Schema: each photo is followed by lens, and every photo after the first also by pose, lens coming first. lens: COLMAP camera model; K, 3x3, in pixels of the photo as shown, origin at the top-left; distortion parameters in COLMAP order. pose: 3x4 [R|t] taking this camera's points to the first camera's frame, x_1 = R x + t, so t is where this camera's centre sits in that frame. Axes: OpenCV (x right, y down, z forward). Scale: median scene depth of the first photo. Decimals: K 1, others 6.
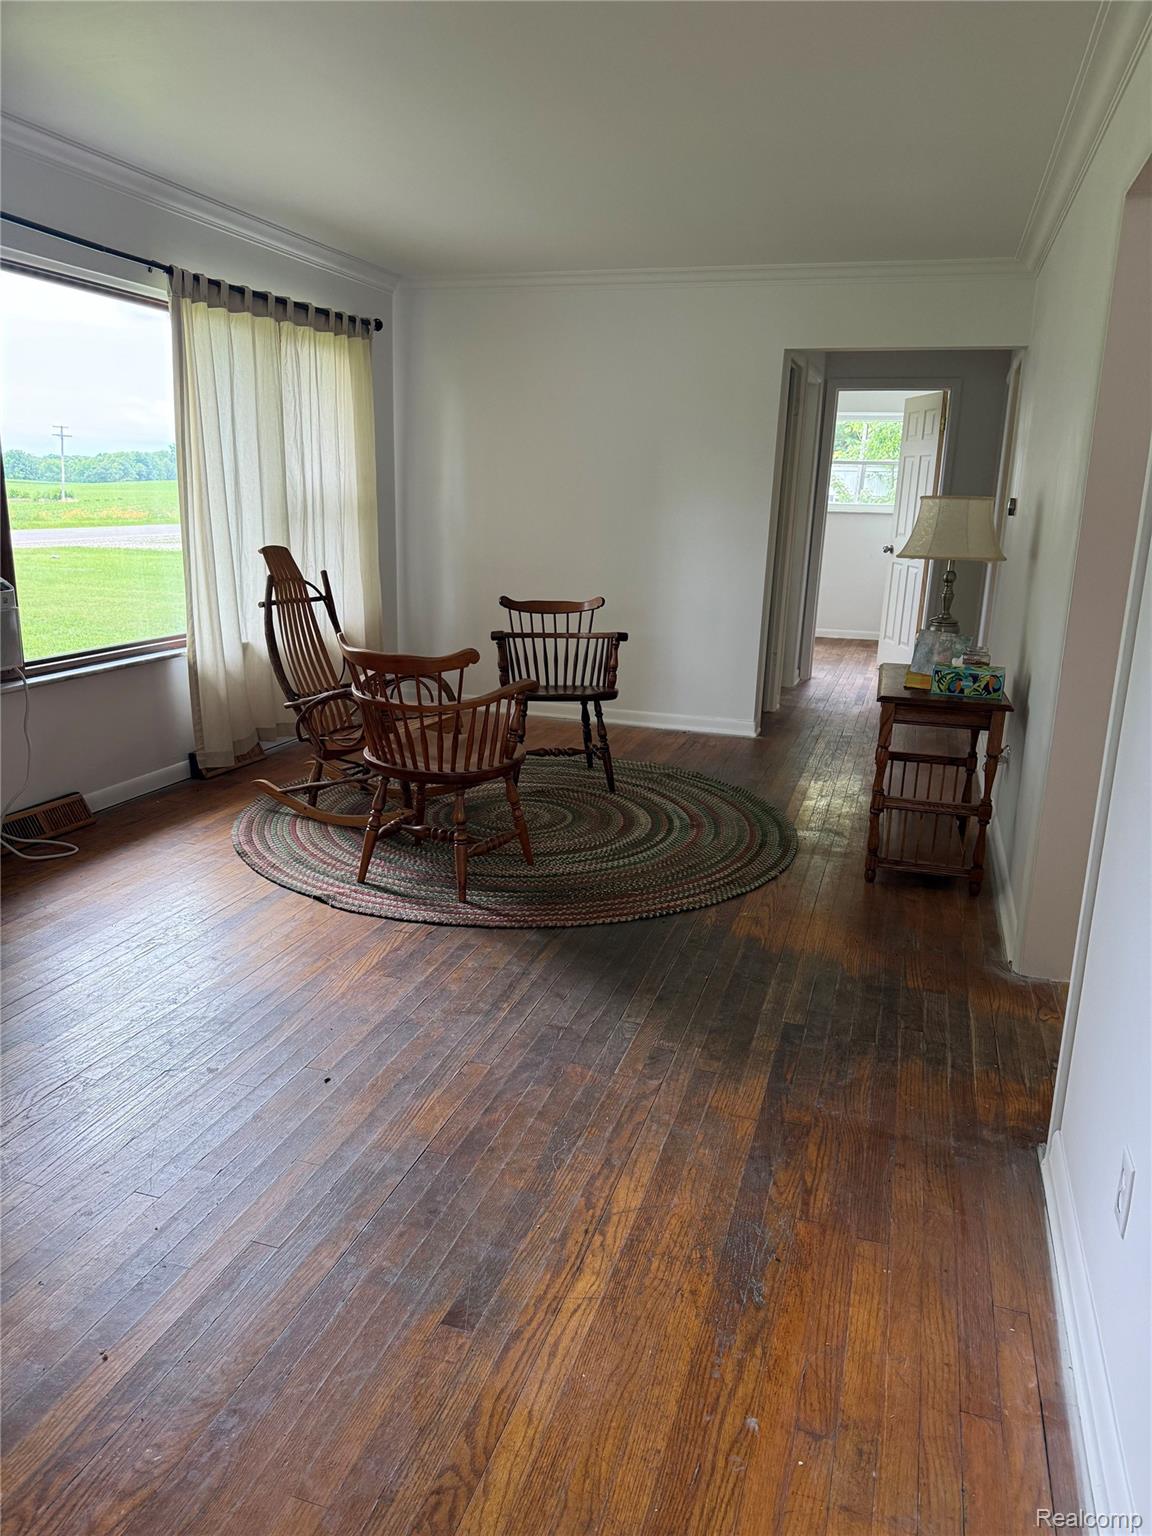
lens RADIAL K [[1079.4, 0, 576.0], [0, 1079.4, 768.0], [0, 0, 1]] dist [0.005054, 0.000293]
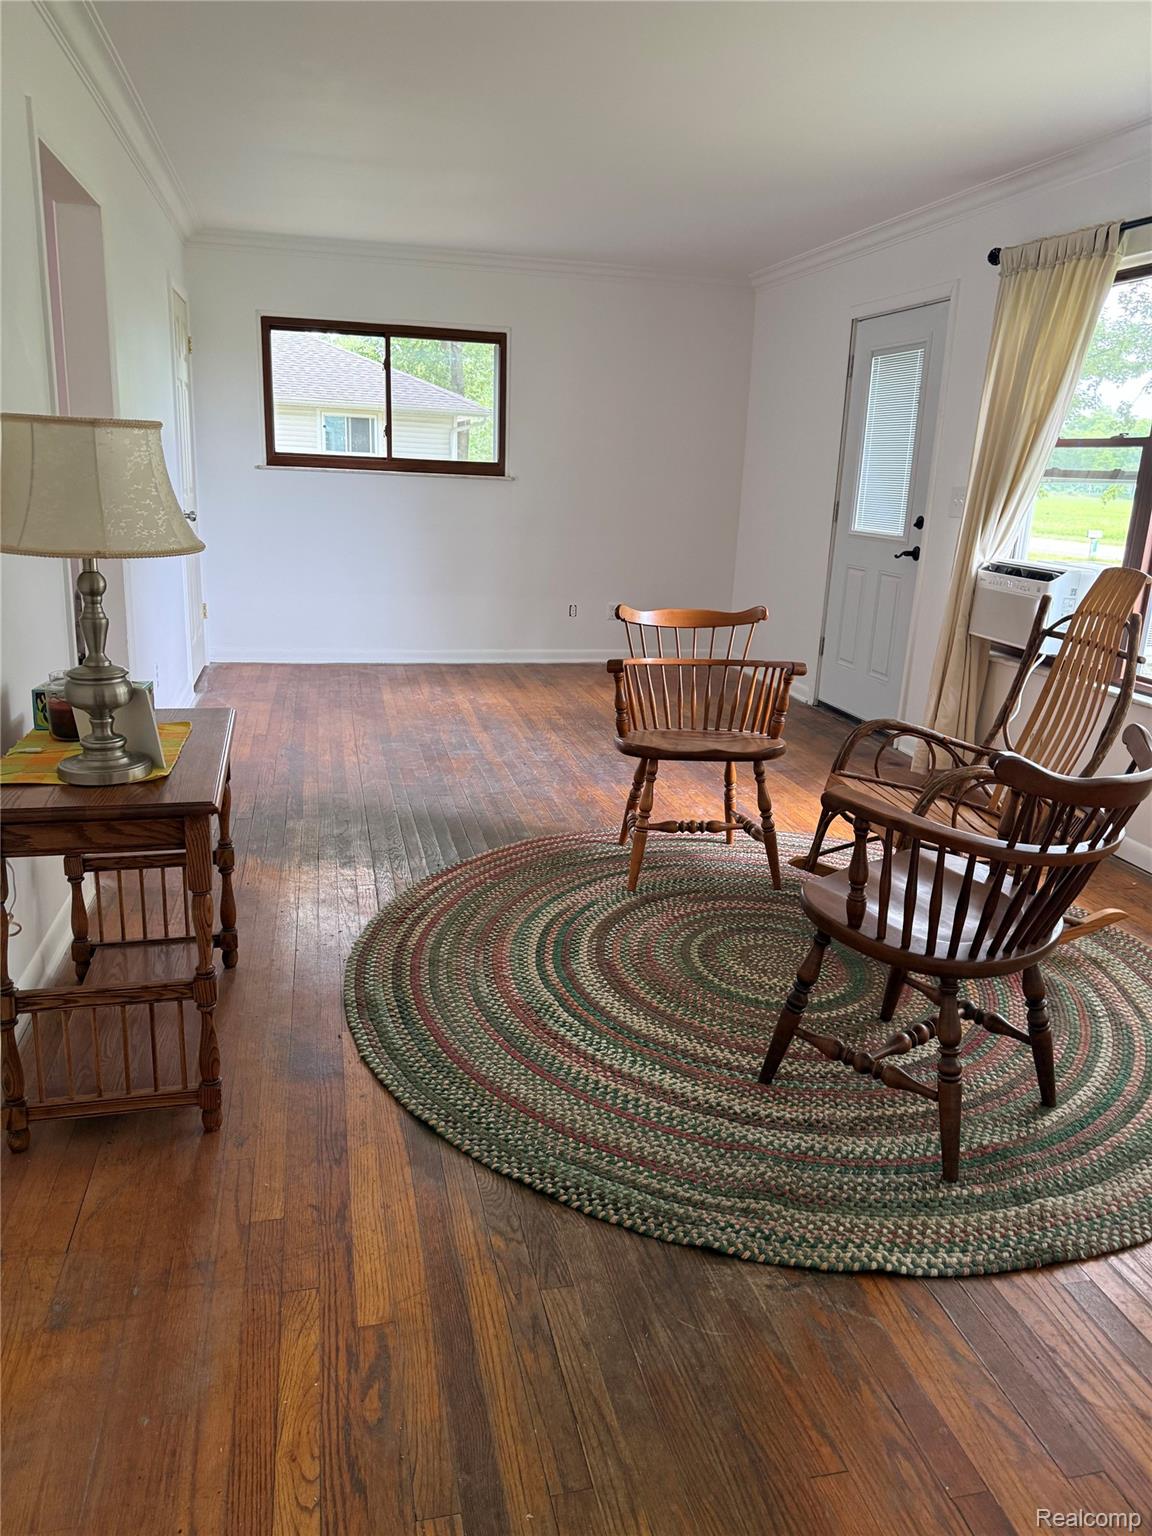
lens RADIAL K [[1079.4, 0, 576.0], [0, 1079.4, 768.0], [0, 0, 1]] dist [0.005054, 0.000293]
pose [[-0.859226, 0.071736, -0.506542, 0.375965], [-0.194022, 0.870462, 0.452384, -0.333843], [0.473378, 0.486981, -0.734005, 1.377975]]
